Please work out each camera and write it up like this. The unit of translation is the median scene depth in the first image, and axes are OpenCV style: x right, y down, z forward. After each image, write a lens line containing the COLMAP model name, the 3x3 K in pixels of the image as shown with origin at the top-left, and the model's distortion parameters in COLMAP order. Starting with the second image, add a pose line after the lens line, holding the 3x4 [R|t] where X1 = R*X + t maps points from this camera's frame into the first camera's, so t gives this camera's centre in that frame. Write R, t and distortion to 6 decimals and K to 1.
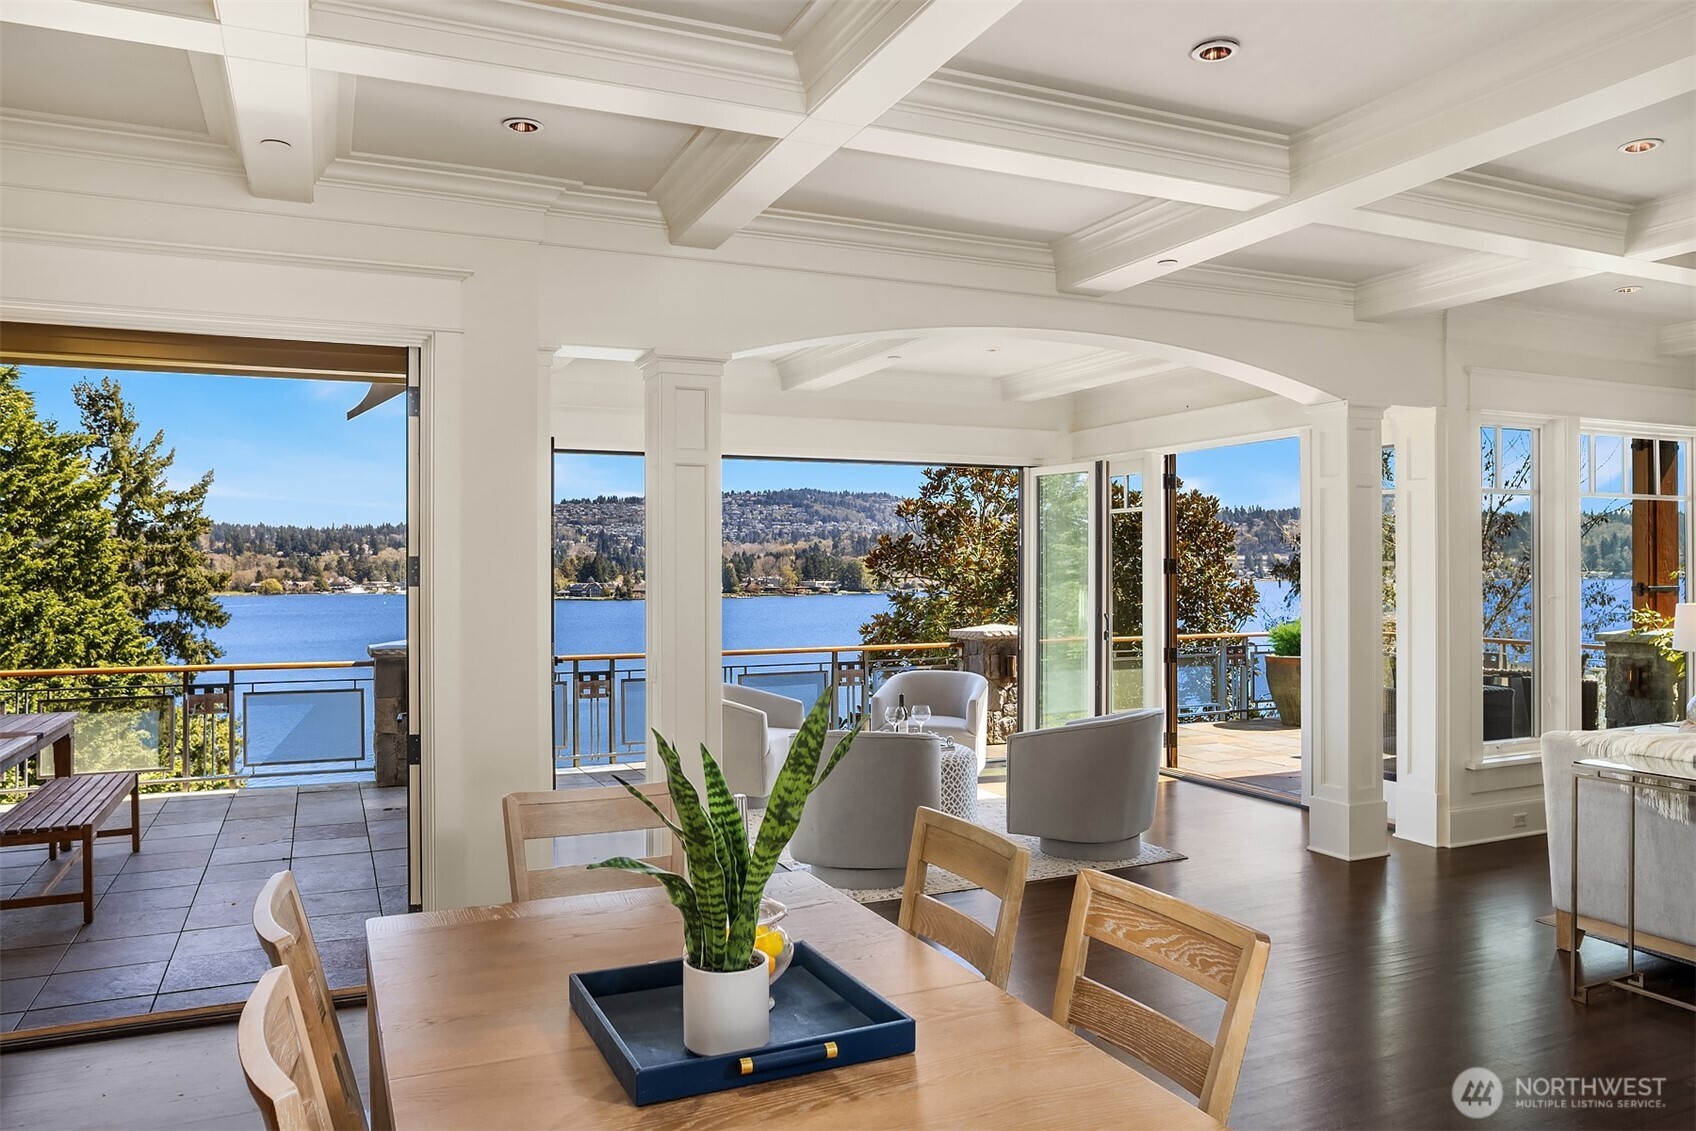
lens RADIAL K [[1196.2, 0, 862.7], [0, 1196.2, 571.2], [0, 0, 1]] dist [0.003635, -0.000170]
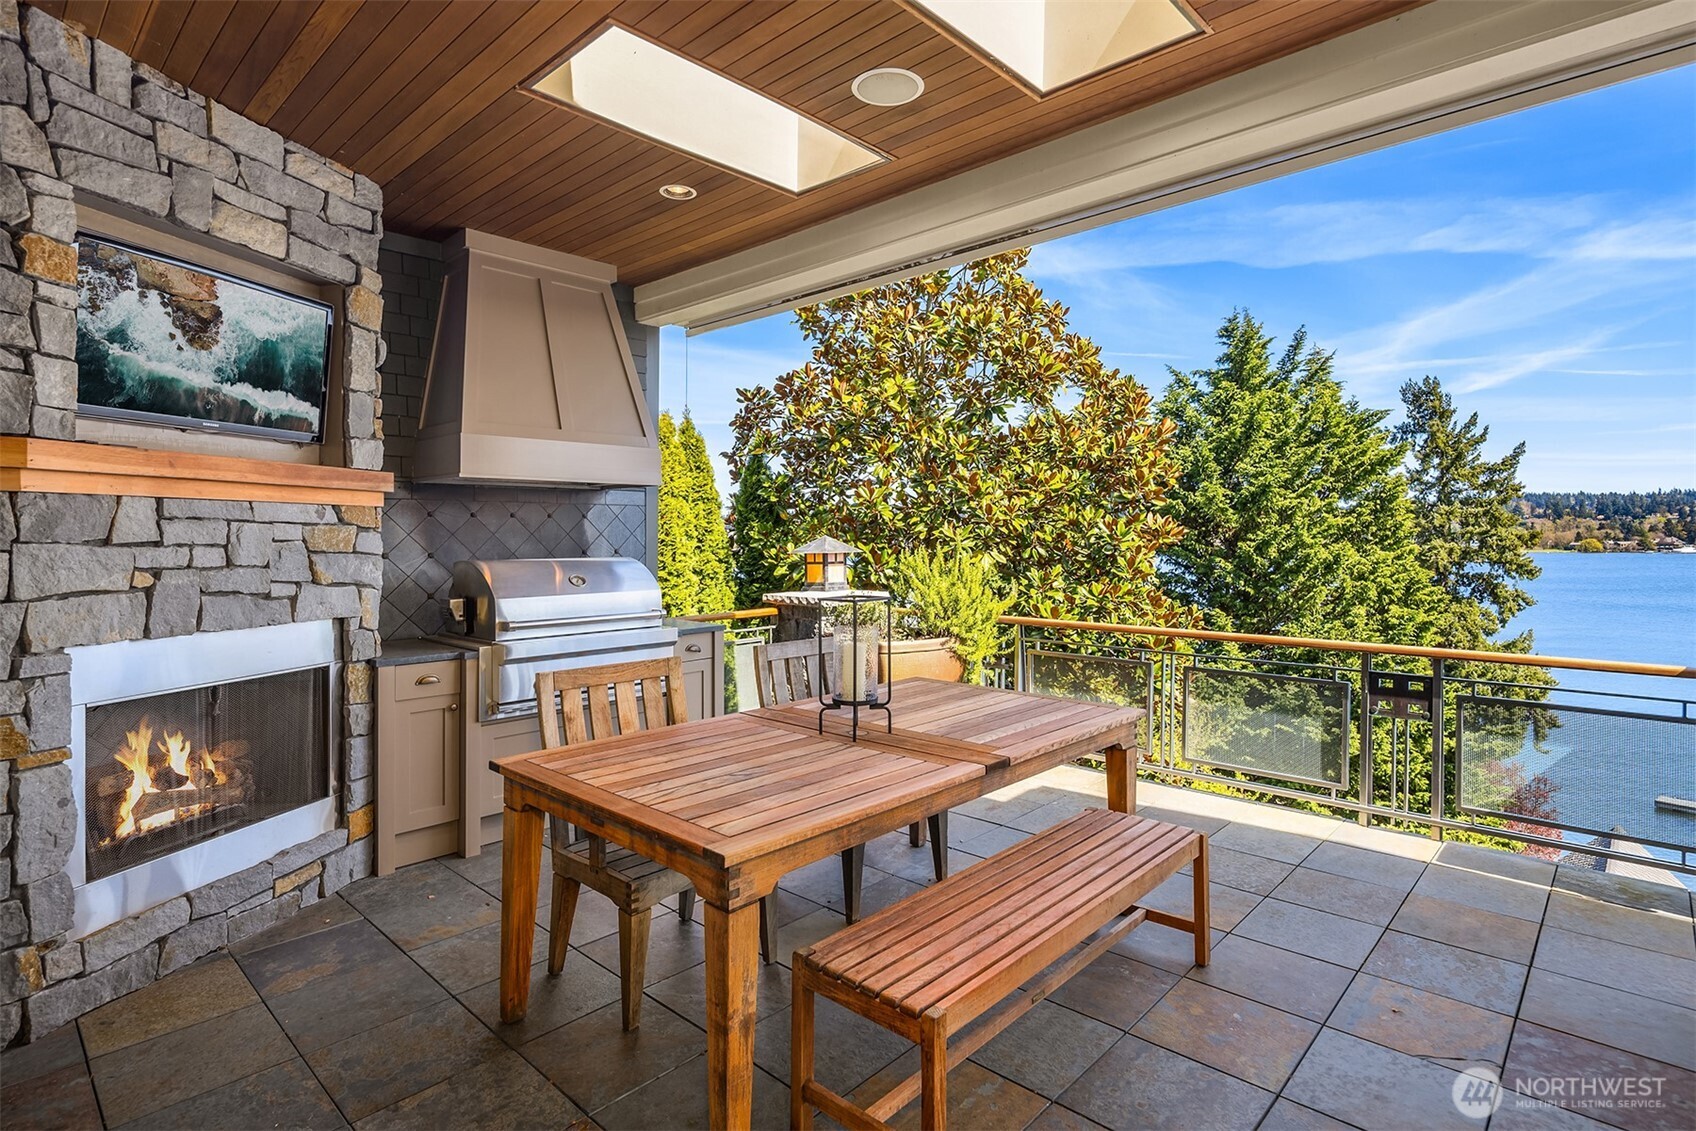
lens RADIAL K [[825.6, 0, 834.5], [0, 825.6, 548.5], [0, 0, 1]] dist [0.003330, -0.003009]
pose [[0.360933, 0.012893, -0.932502, -0.043213], [0.003705, 0.999877, 0.015259, 0.002987], [0.932584, -0.008962, 0.360841, 0.101266]]
